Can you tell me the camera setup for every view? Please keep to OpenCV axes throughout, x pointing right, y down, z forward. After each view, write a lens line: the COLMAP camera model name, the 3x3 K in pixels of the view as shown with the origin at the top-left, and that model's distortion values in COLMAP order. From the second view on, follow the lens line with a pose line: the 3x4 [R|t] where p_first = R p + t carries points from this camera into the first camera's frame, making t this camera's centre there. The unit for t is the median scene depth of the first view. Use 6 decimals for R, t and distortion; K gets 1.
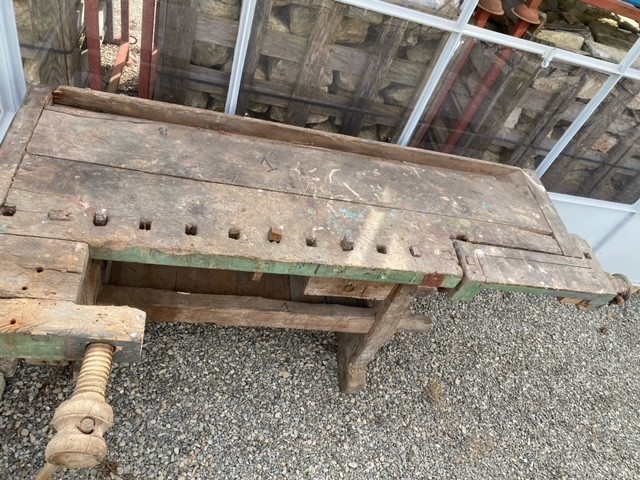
lens RADIAL K [[493.0, 0, 322.2], [0, 493.0, 241.7], [0, 0, 1]] dist [-0.007052, -0.006248]
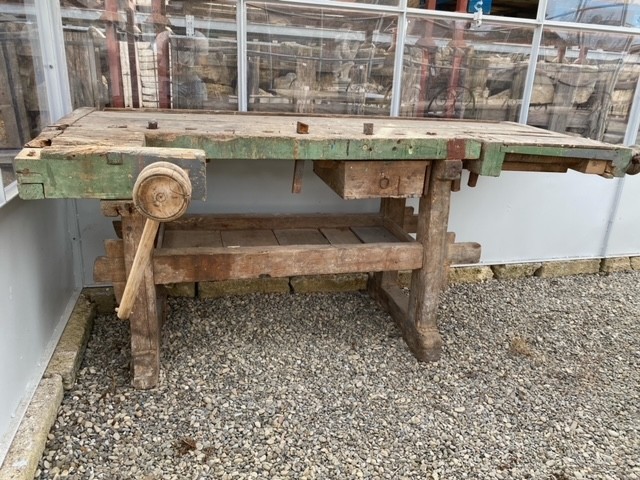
lens RADIAL K [[493.0, 0, 319.2], [0, 493.0, 241.9], [0, 0, 1]] dist [-0.007052, -0.006248]
pose [[0.961248, -0.273155, 0.037251, -0.136127], [0.260632, 0.856396, -0.445710, 0.564952], [0.089846, 0.438147, 0.894402, 0.088344]]
